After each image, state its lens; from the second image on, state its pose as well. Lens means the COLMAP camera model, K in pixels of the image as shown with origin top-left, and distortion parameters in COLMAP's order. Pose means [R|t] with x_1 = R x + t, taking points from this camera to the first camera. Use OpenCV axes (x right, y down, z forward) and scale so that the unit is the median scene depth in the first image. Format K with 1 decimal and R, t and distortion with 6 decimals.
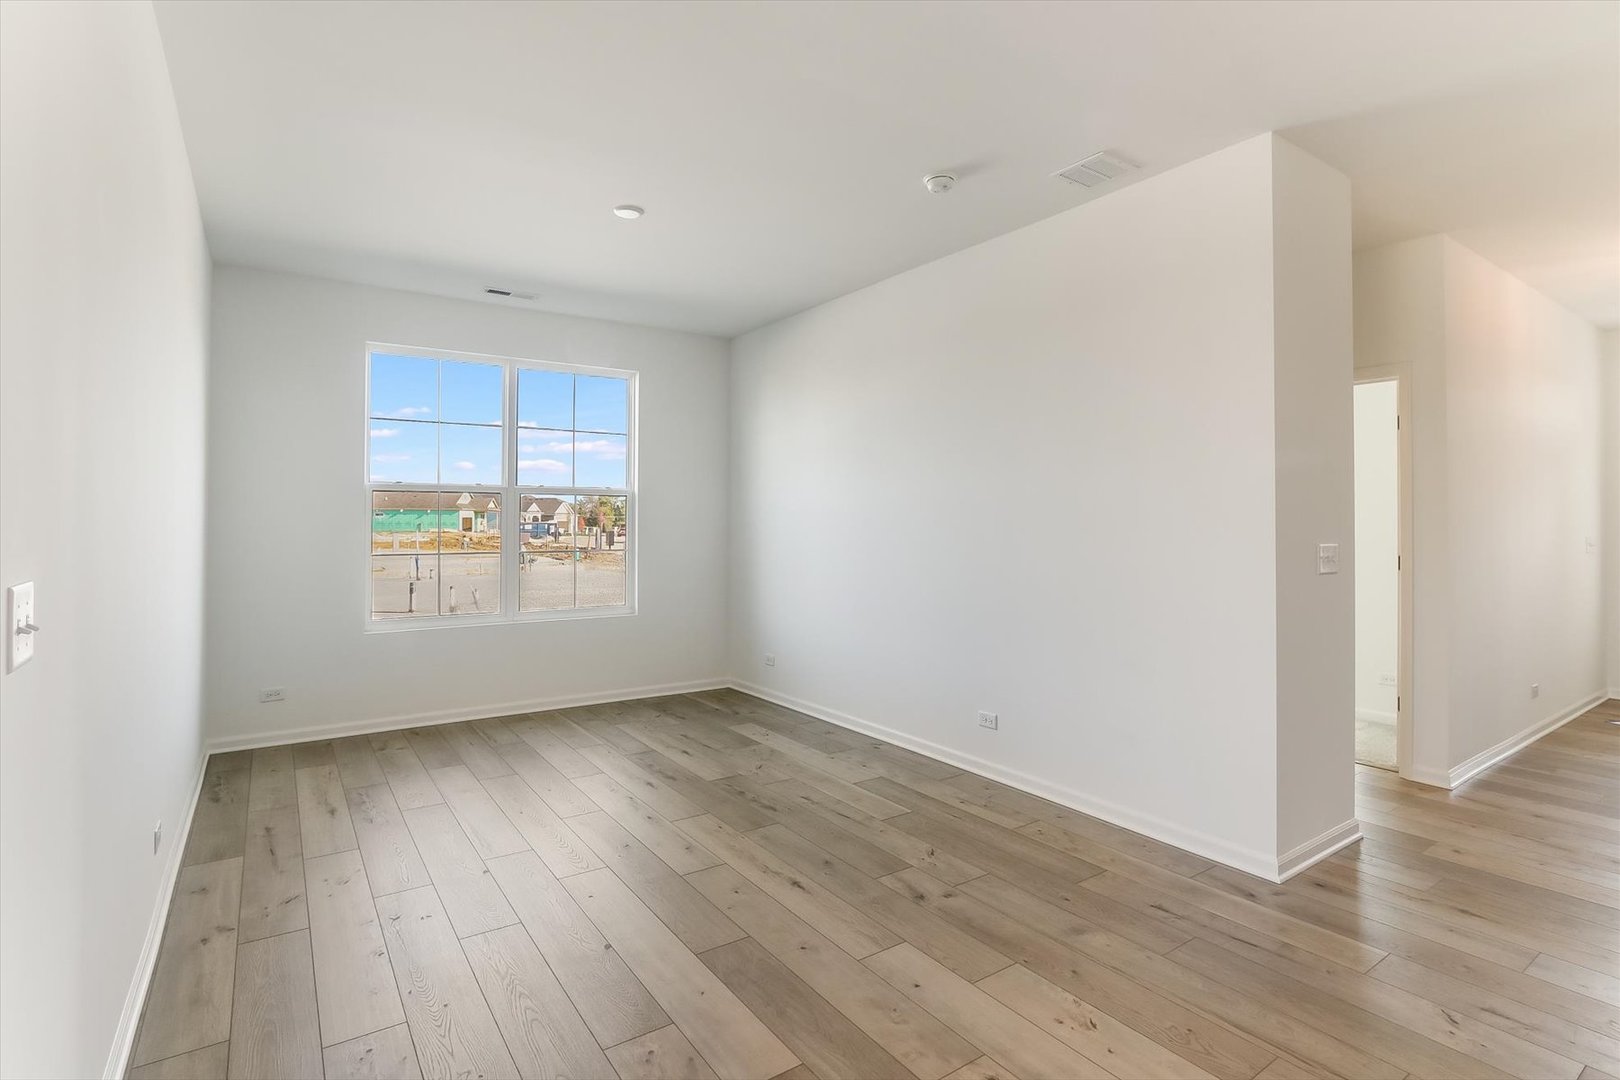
lens RADIAL K [[777.0, 0, 791.5], [0, 777.0, 503.5], [0, 0, 1]] dist [-0.022060, 0.005097]
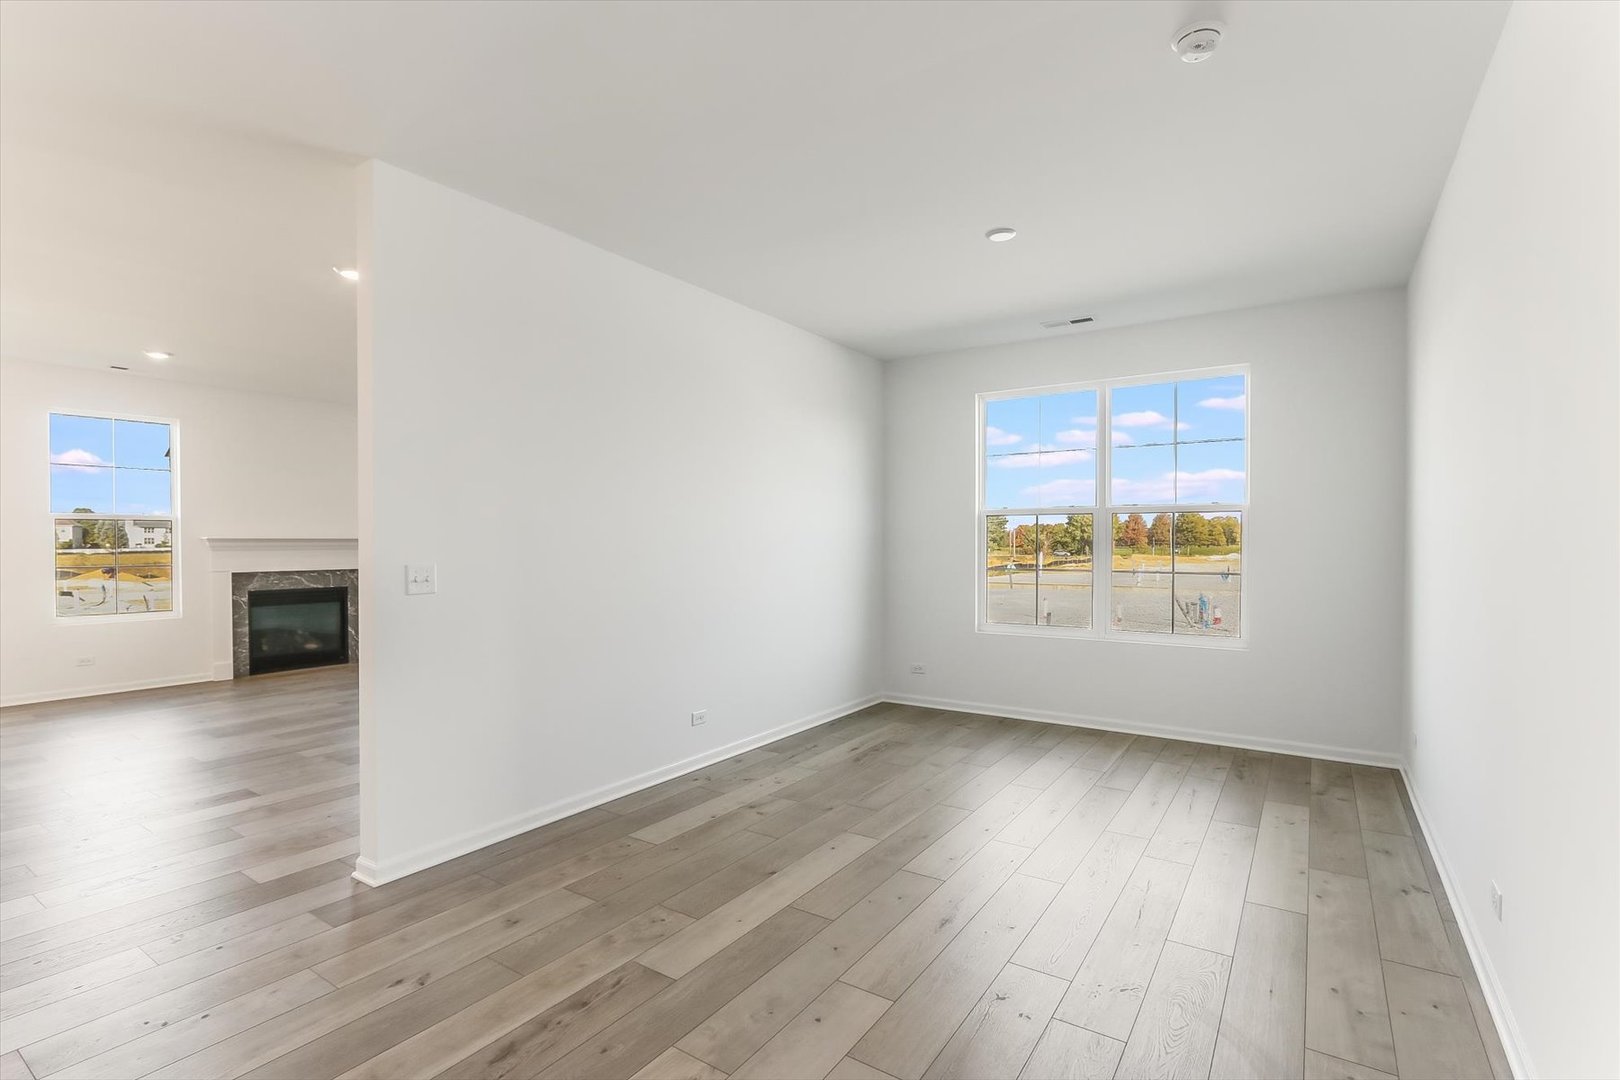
lens RADIAL K [[764.5, 0, 803.3], [0, 764.5, 541.0], [0, 0, 1]] dist [0.001830, 0.000624]
pose [[0.379405, -0.003932, -0.925222, 0.668558], [0.023013, 0.999722, 0.005189, 0.014396], [0.924944, -0.023261, 0.379390, 0.405477]]
